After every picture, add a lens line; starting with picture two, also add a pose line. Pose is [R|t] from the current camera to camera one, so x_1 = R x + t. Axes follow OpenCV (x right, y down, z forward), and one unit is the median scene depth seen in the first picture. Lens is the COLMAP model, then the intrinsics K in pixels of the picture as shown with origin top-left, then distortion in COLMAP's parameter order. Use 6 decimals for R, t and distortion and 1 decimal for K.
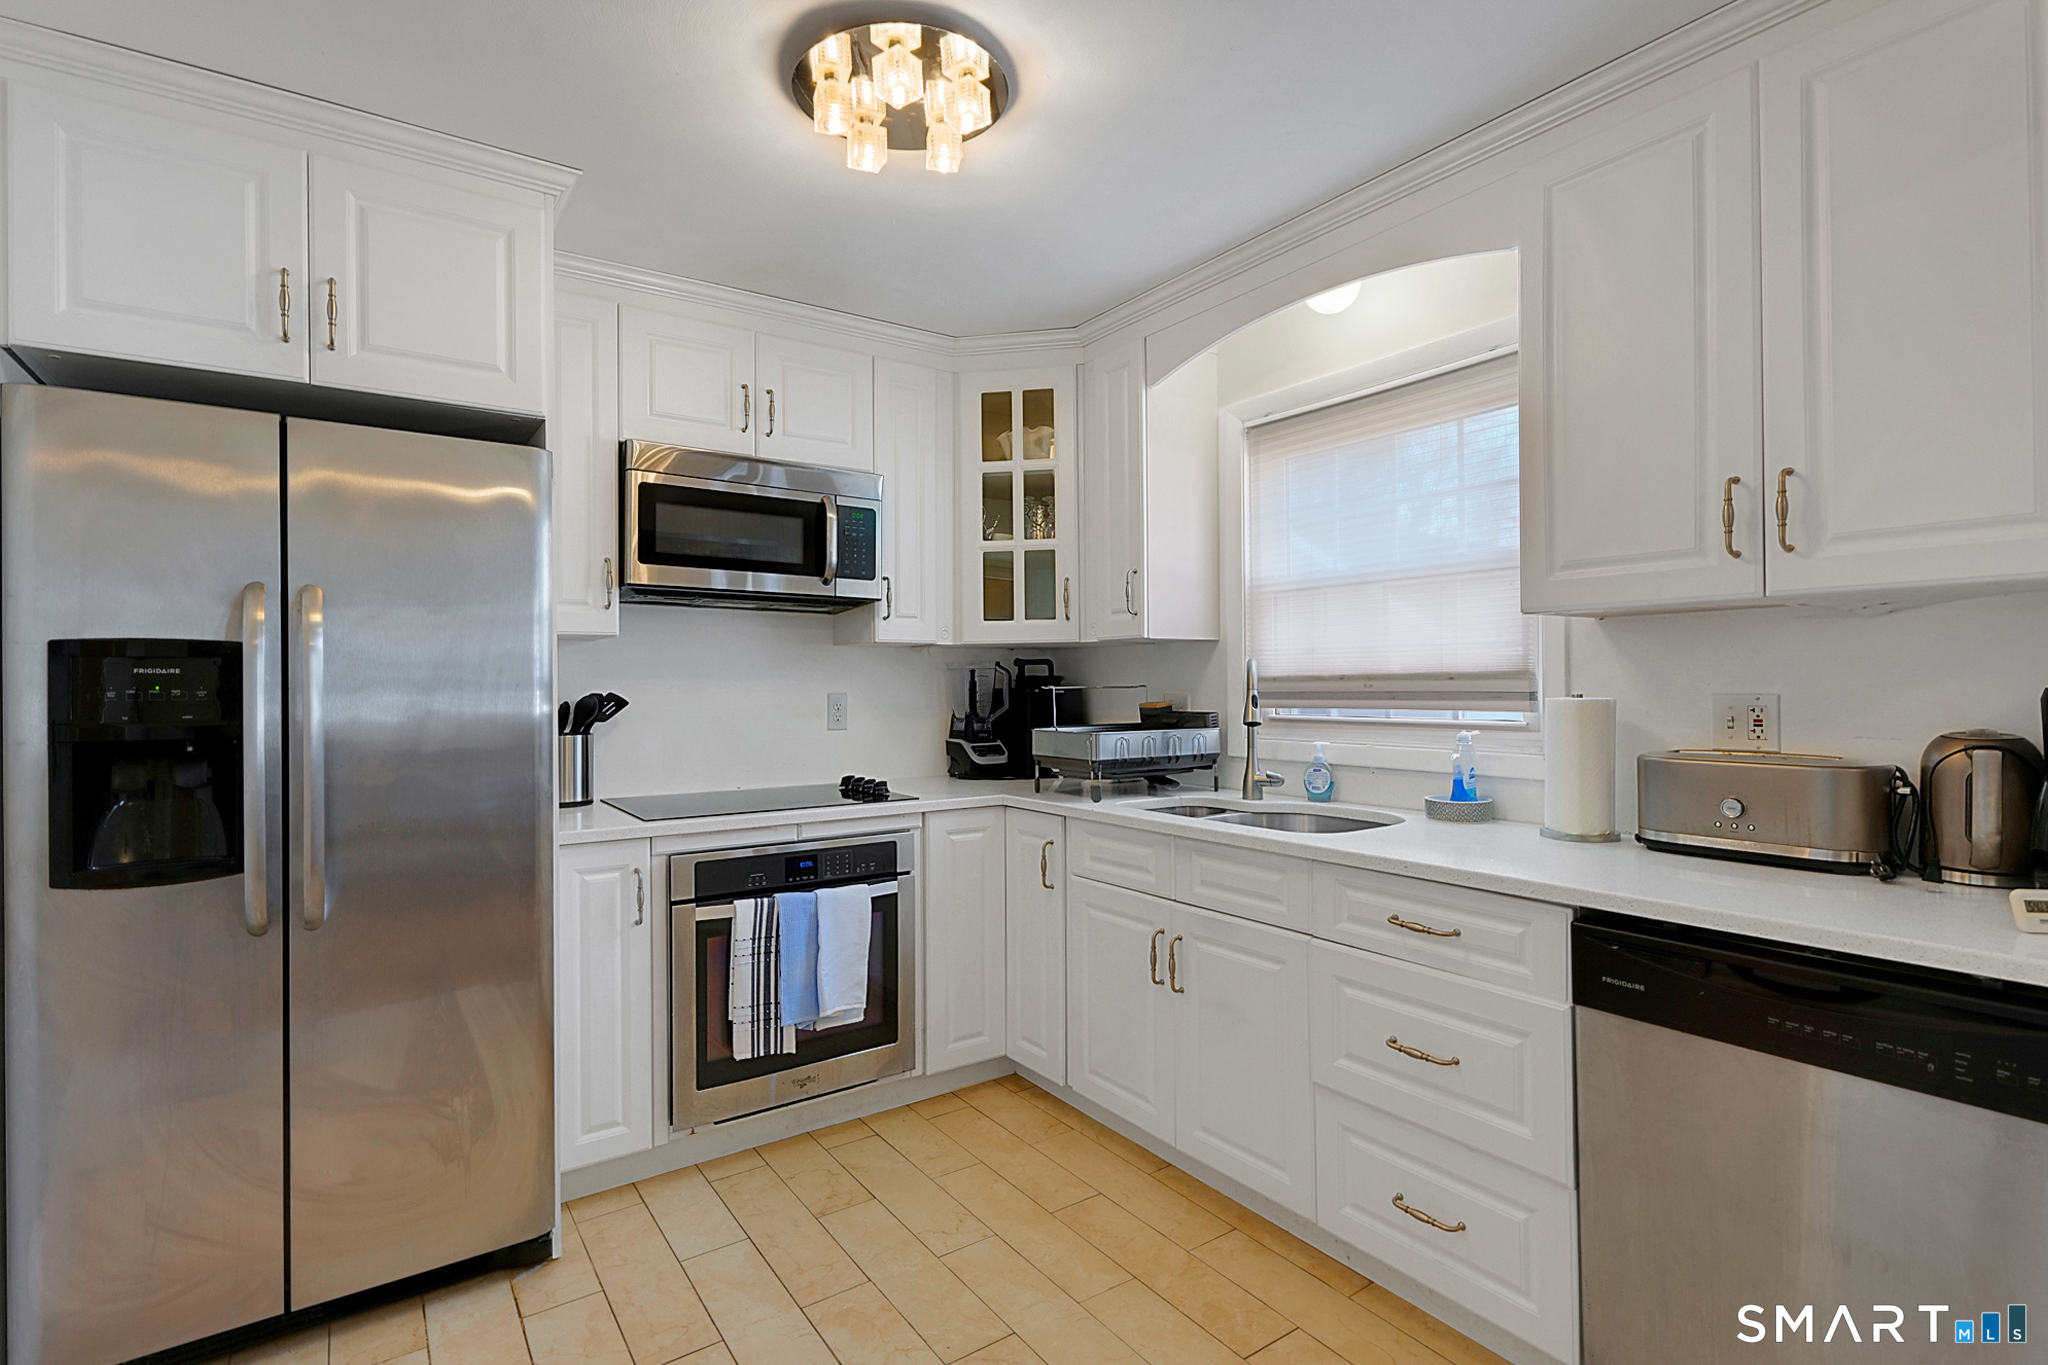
lens RADIAL K [[975.8, 0, 1024.0], [0, 975.8, 682.5], [0, 0, 1]] dist [0.001392, 0.000976]
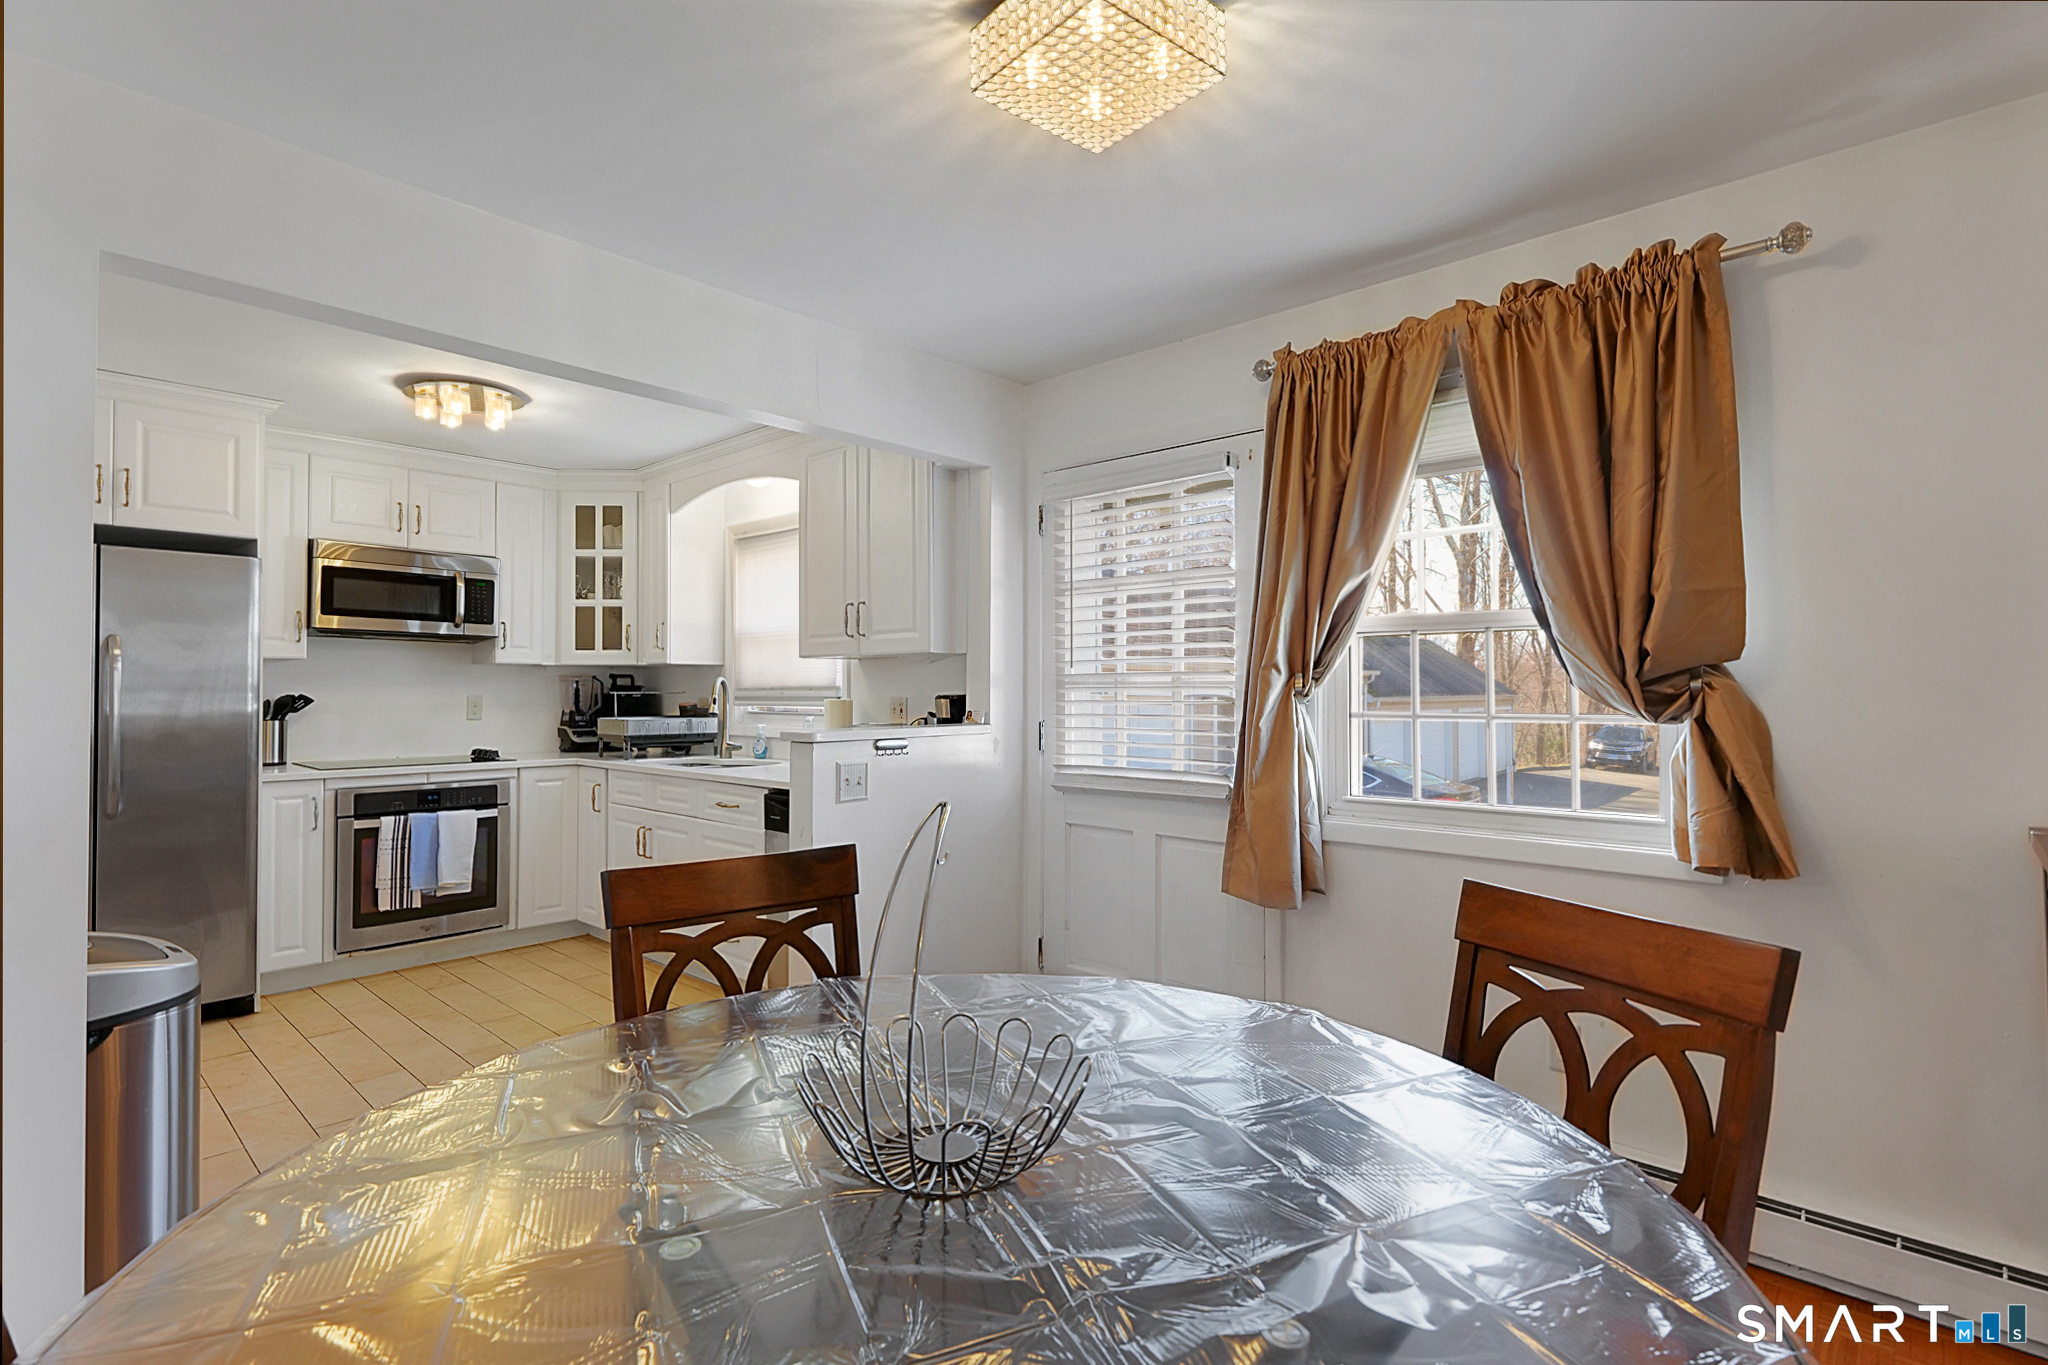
lens RADIAL K [[966.6, 0, 1028.0], [0, 966.6, 678.6], [0, 0, 1]] dist [0.000266, -0.000258]
pose [[0.973637, 0.009864, 0.227889, 0.380137], [-0.006947, 0.999883, -0.013601, -0.001585], [-0.227997, 0.011659, 0.973592, -0.822732]]
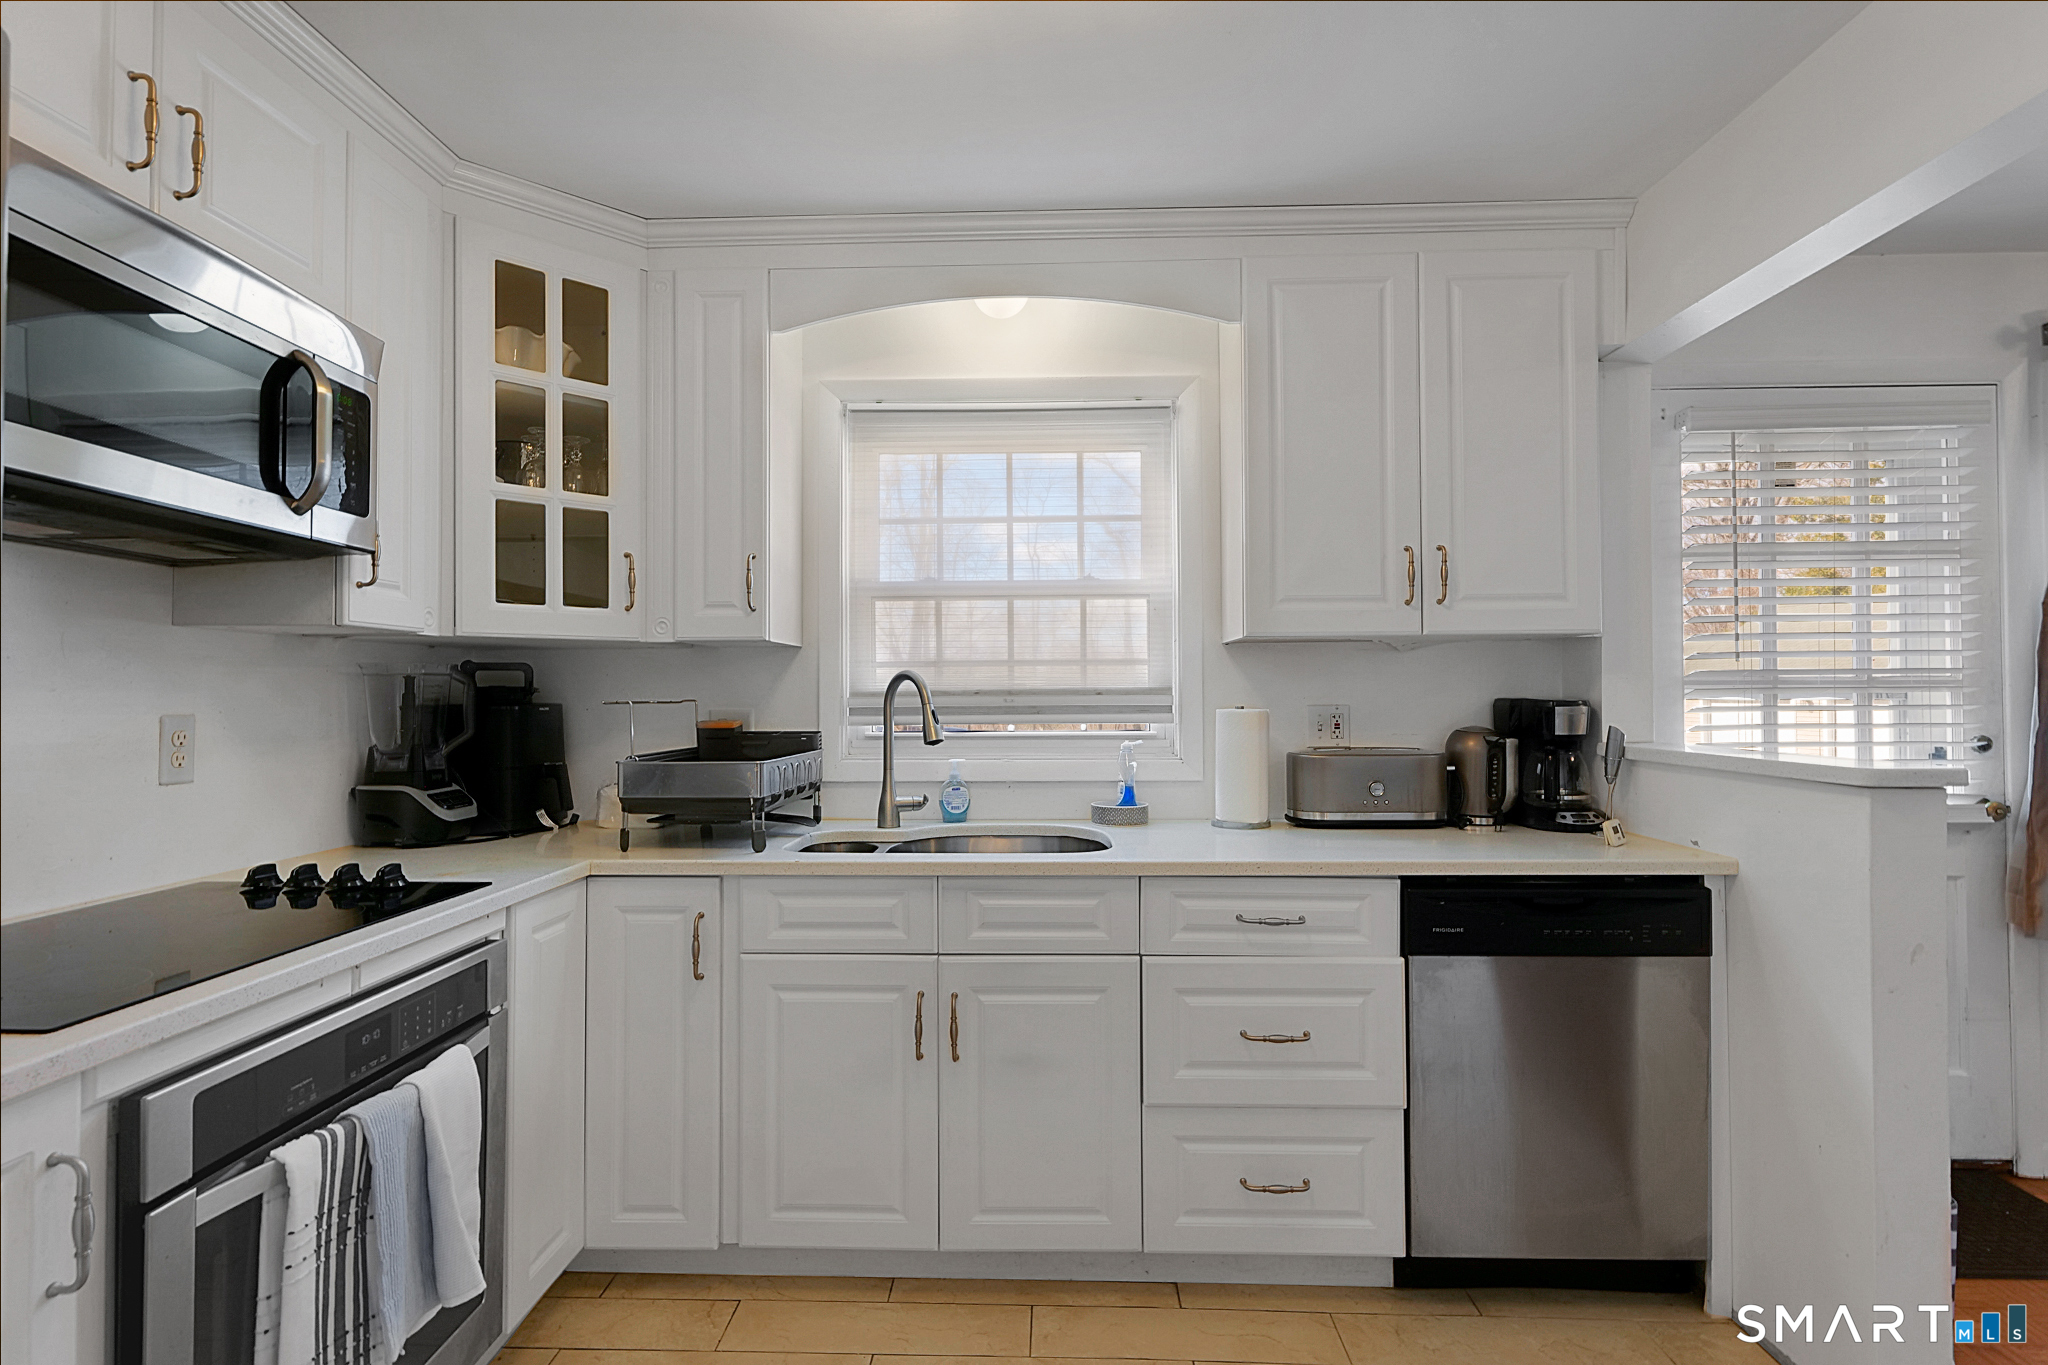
lens RADIAL K [[966.6, 0, 1028.0], [0, 966.6, 678.6], [0, 0, 1]] dist [0.000266, -0.000258]
pose [[0.595528, 0.018651, 0.803118, -0.424517], [-0.000131, 0.999733, -0.023120, 0.004366], [-0.803334, 0.013663, 0.595371, 0.390825]]
